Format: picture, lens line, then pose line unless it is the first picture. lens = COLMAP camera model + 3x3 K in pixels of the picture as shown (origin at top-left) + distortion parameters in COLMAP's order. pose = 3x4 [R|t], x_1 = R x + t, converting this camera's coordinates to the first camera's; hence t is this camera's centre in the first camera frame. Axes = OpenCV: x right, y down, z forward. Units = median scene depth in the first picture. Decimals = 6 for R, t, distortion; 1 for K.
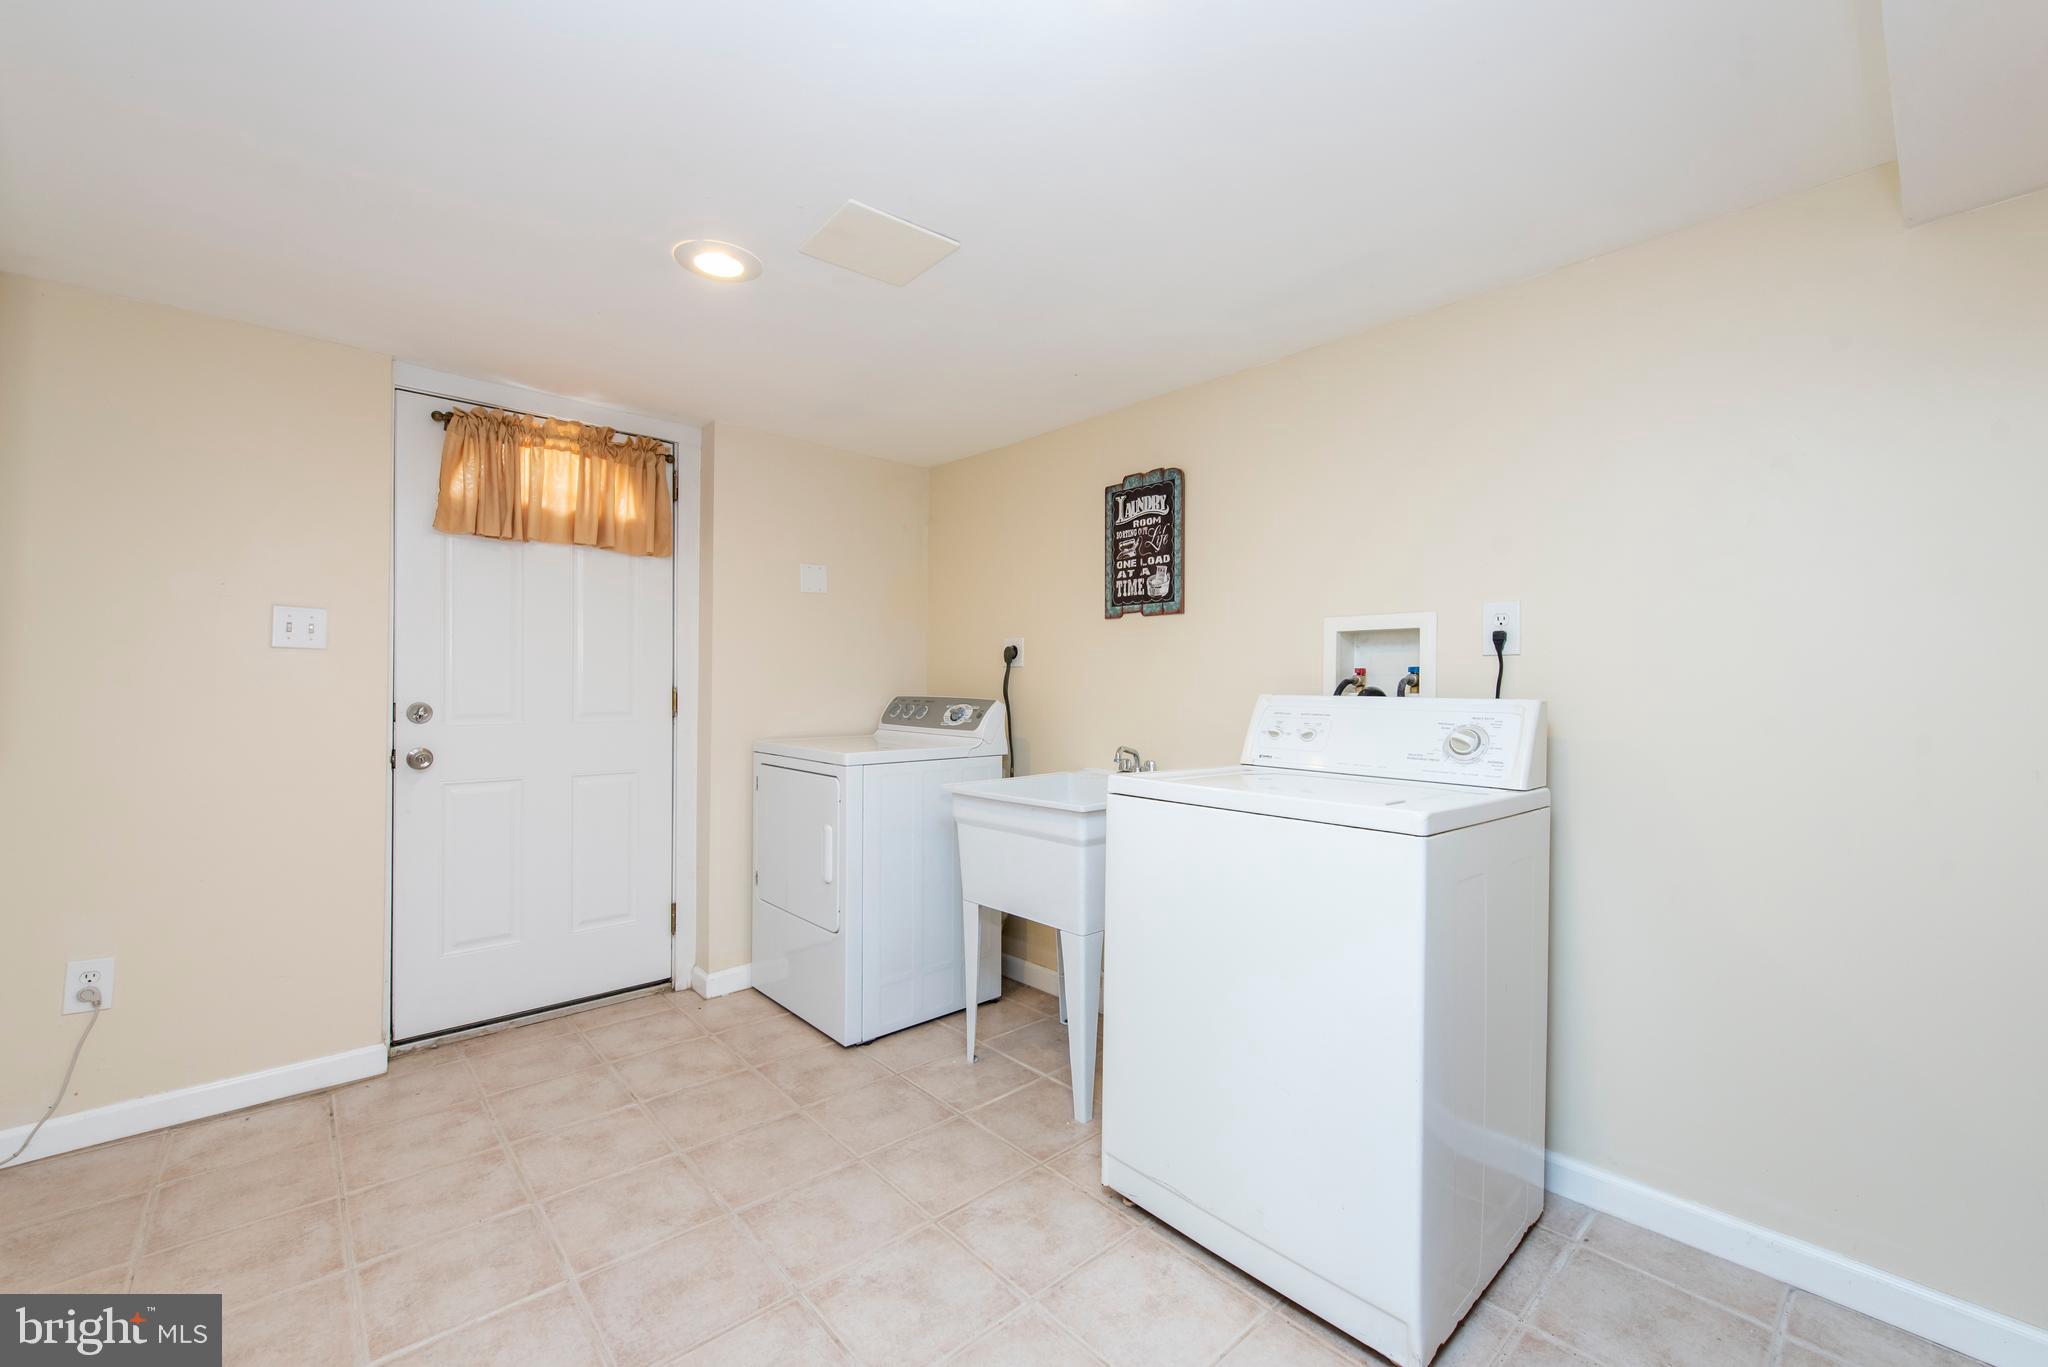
lens RADIAL K [[838.0, 0, 1026.6], [0, 838.0, 686.3], [0, 0, 1]] dist [0.002209, -0.000276]
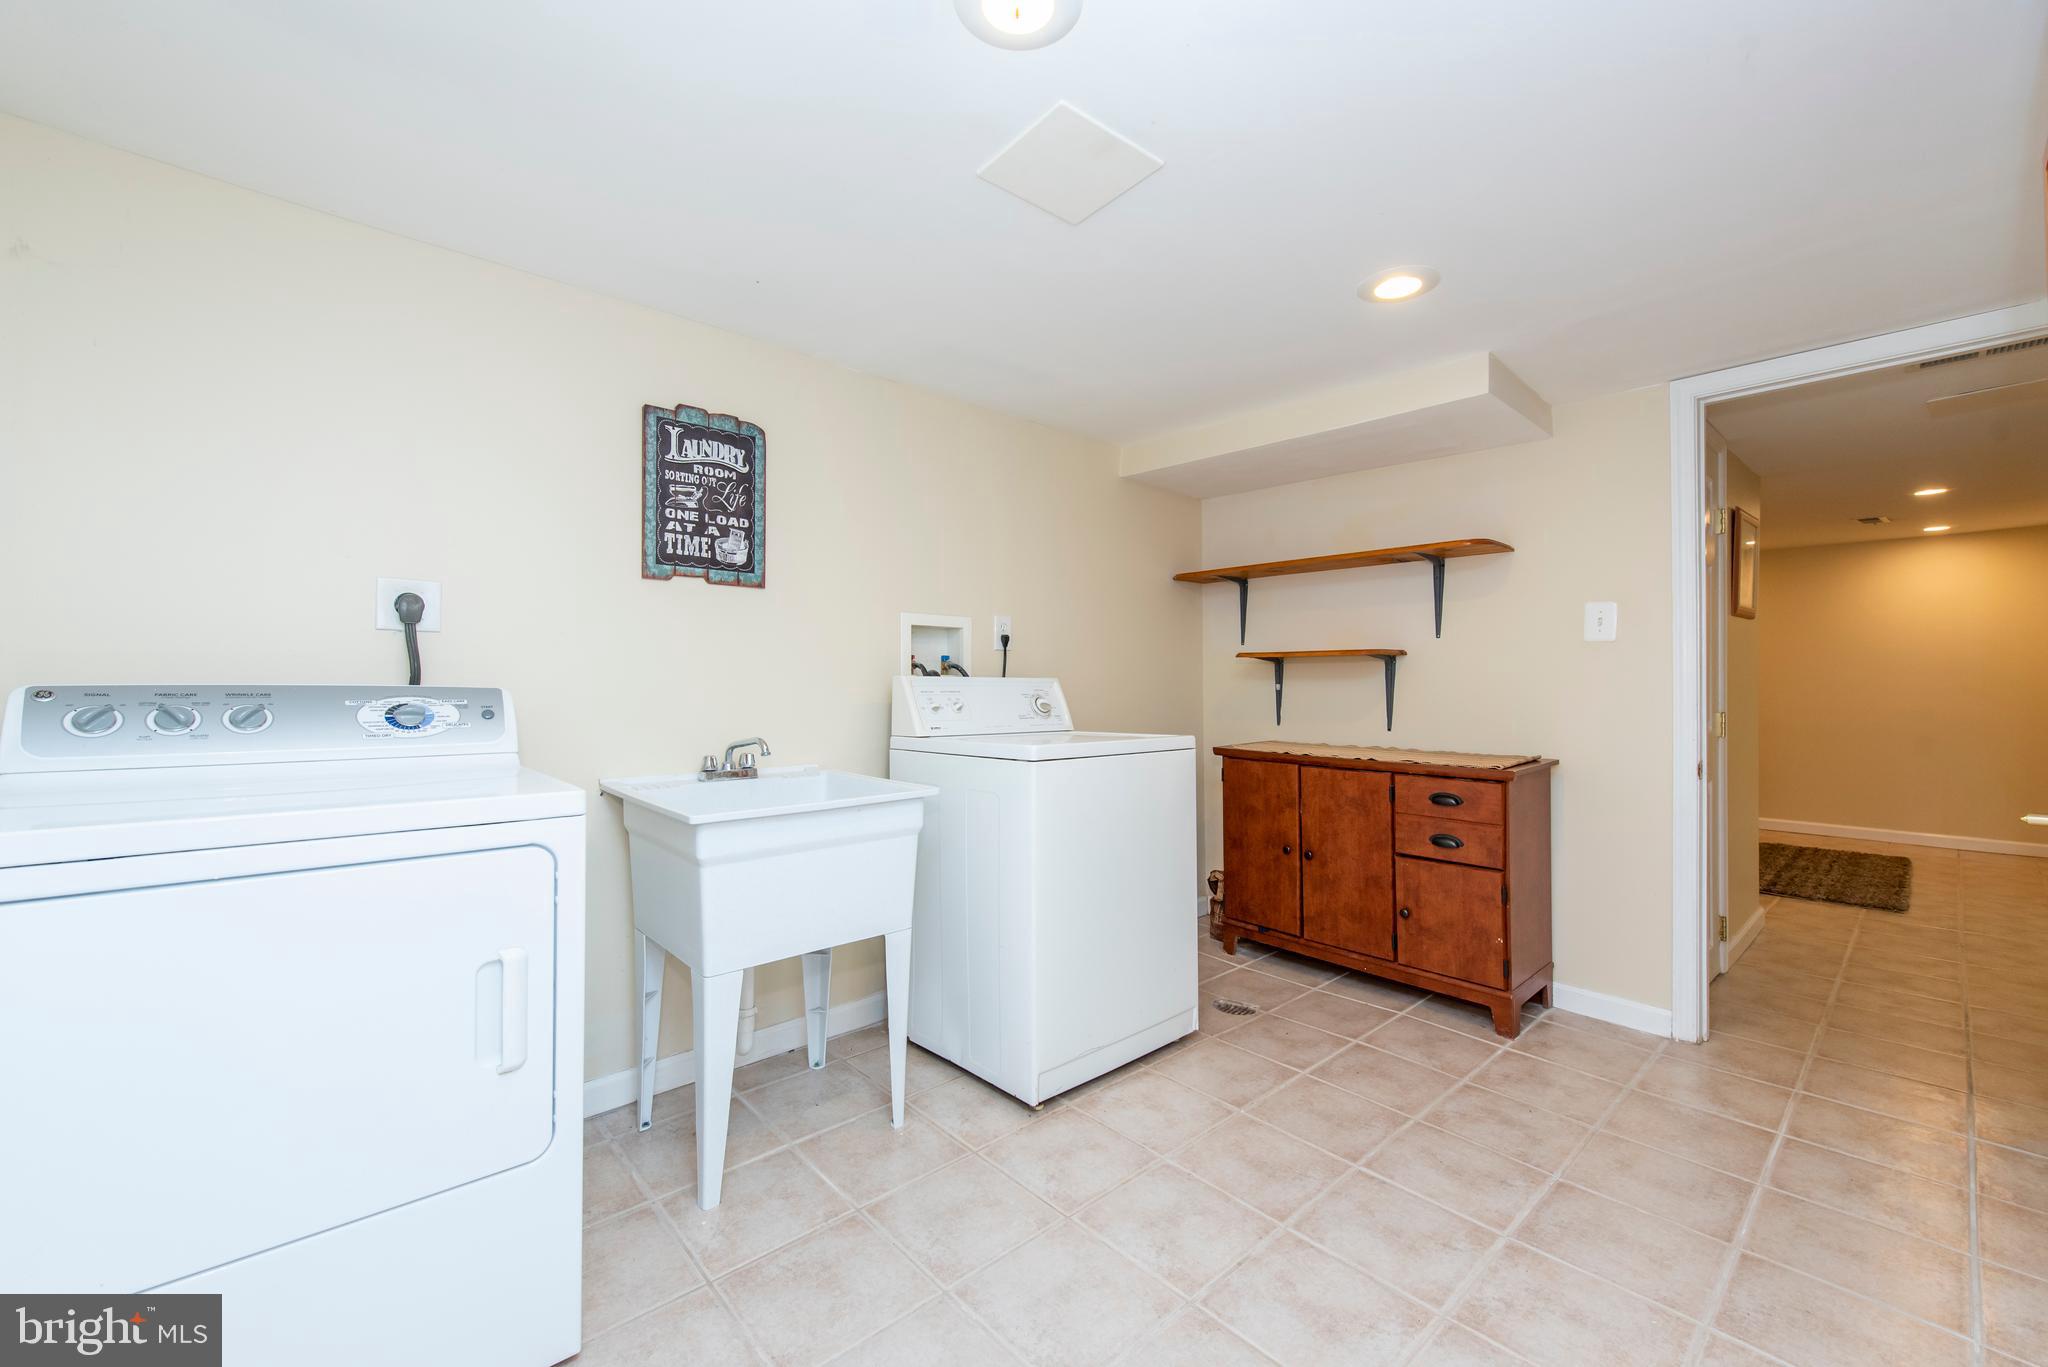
lens RADIAL K [[838.0, 0, 1026.6], [0, 838.0, 686.3], [0, 0, 1]] dist [0.002209, -0.000276]
pose [[-0.012287, -0.011645, 0.999857, -0.713290], [-0.002830, 0.999929, 0.011611, 0.008190], [-0.999921, -0.002687, -0.012319, 0.705747]]
